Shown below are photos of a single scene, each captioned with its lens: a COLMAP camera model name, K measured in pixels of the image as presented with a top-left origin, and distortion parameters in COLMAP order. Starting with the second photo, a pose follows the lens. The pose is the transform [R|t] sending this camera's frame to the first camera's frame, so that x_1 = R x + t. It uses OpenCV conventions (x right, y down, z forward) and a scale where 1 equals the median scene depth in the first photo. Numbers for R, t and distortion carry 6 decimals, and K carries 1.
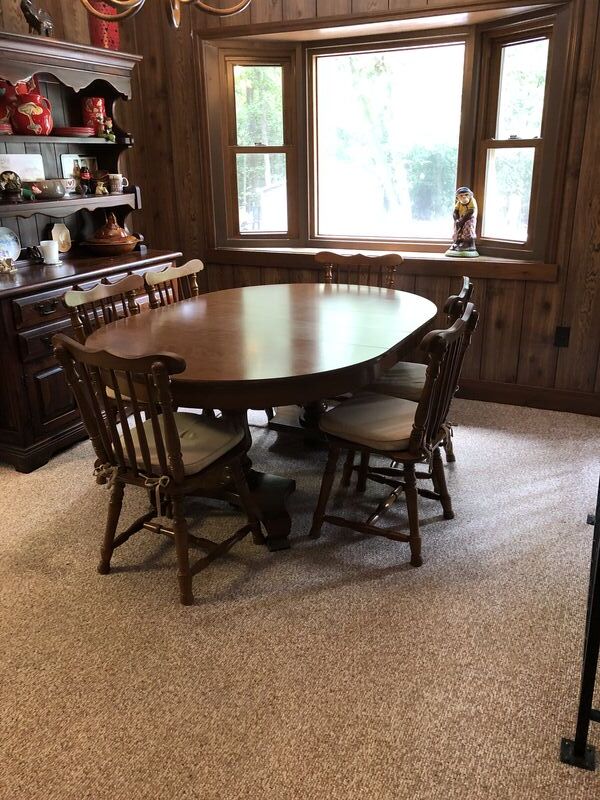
lens RADIAL K [[660.0, 0, 300.0], [0, 660.0, 400.0], [0, 0, 1]] dist [0.015578, 0.011284]
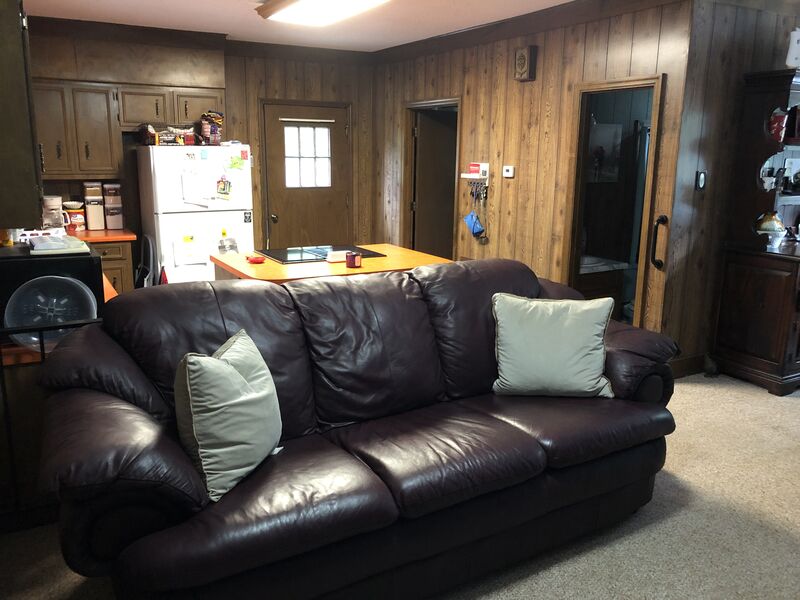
lens RADIAL K [[660.5, 0, 399.4], [0, 660.5, 292.0], [0, 0, 1]] dist [0.056460, -0.056740]
pose [[0.821985, 0.144000, -0.551003, -0.293370], [-0.218153, 0.973323, -0.071071, 0.147188], [0.526070, 0.178622, 0.831471, -0.448454]]
